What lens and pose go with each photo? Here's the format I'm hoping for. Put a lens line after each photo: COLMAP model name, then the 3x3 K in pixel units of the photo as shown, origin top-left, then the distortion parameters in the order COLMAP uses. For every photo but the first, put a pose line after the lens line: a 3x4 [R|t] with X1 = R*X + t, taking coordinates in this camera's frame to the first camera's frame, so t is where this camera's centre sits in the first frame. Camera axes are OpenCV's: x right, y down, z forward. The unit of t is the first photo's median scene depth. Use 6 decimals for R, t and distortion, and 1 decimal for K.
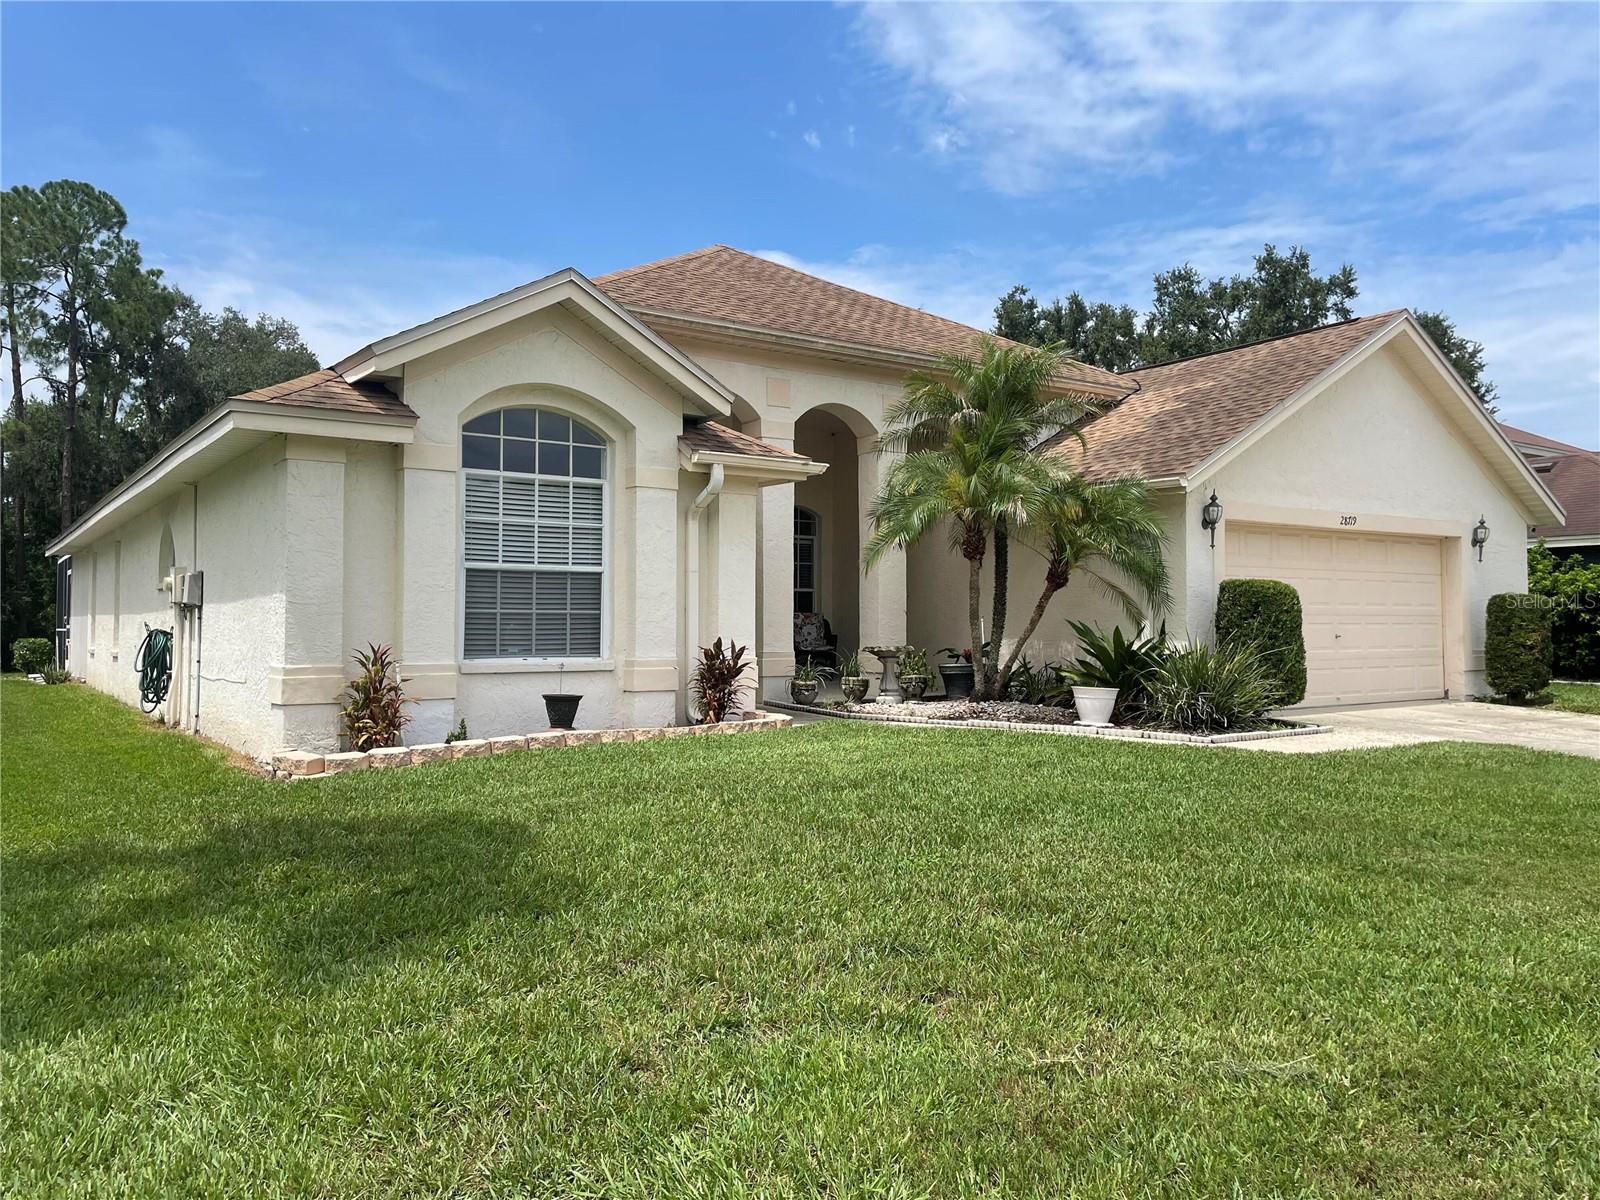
lens RADIAL K [[1205.5, 0, 800.0], [0, 1205.5, 600.0], [0, 0, 1]] dist [0.089558, -0.108536]
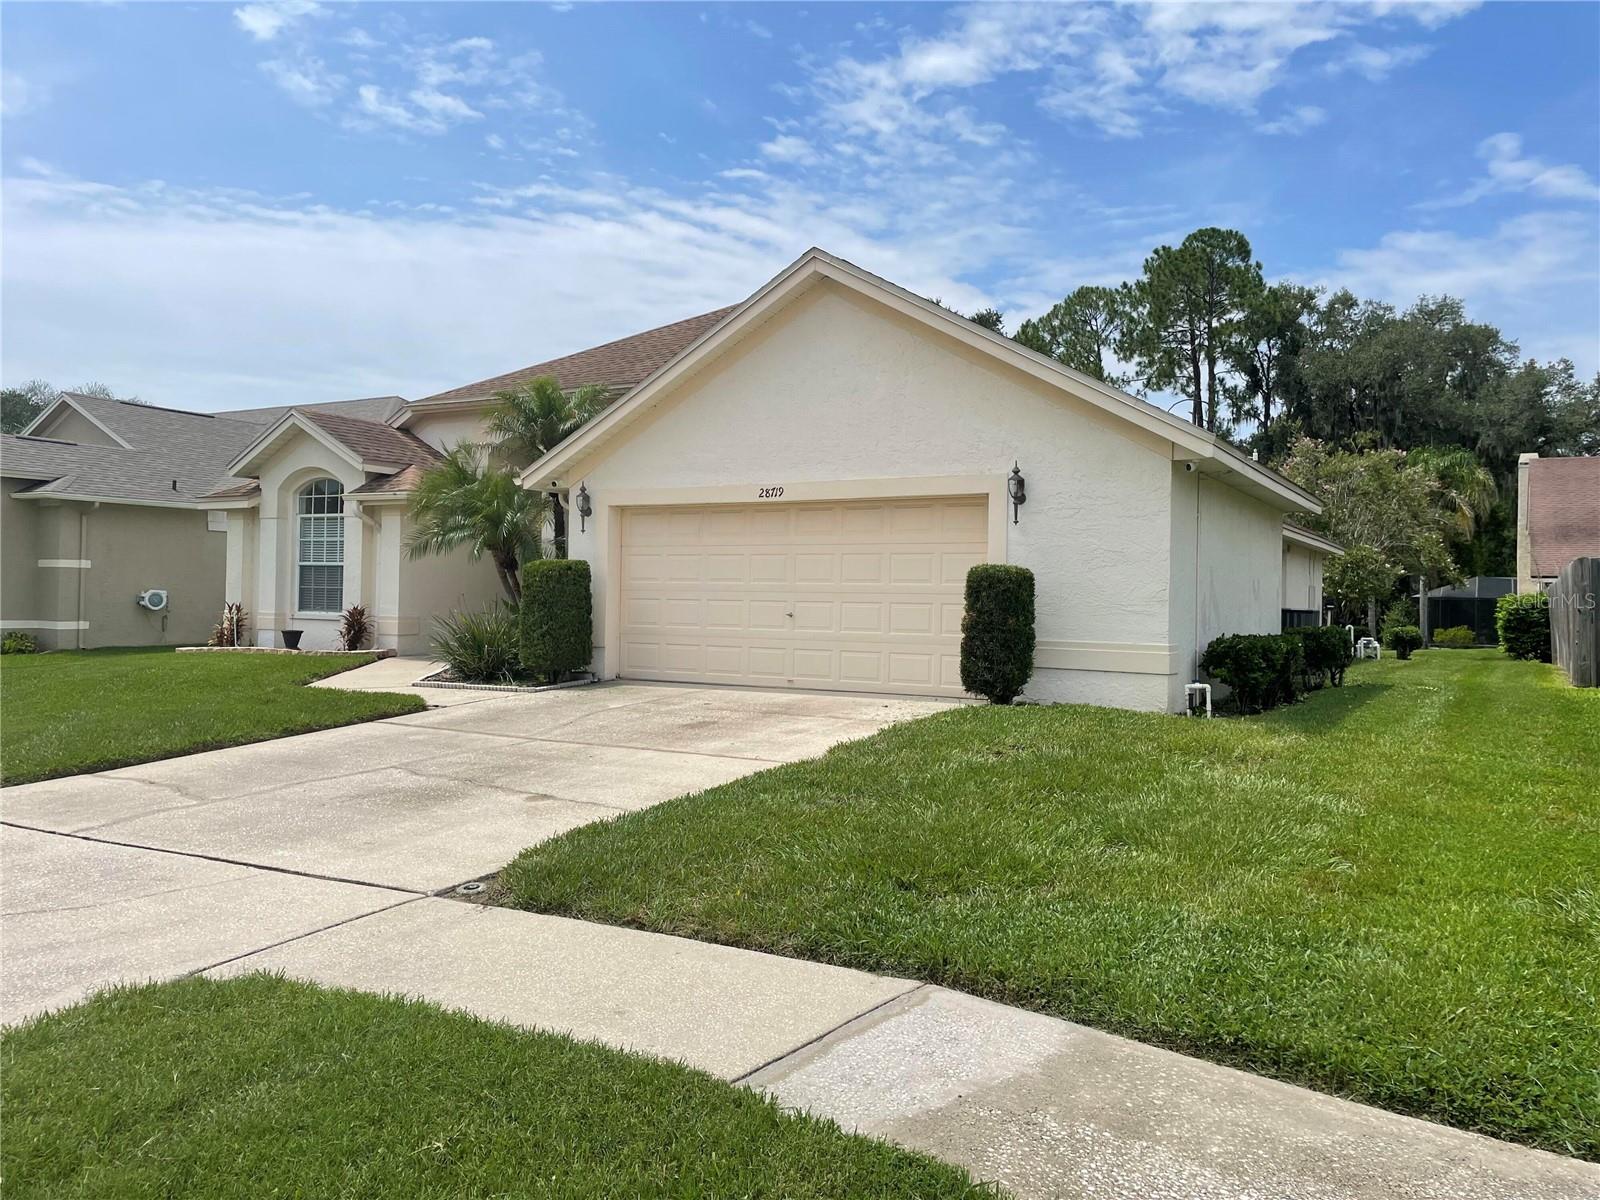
lens RADIAL K [[1205.5, 0, 800.0], [0, 1205.5, 600.0], [0, 0, 1]] dist [0.089558, -0.108536]
pose [[0.428598, 0.007185, -0.903467, 1.582602], [0.002737, 0.999953, 0.009251, 0.011985], [0.903491, -0.006438, 0.428559, 0.751068]]
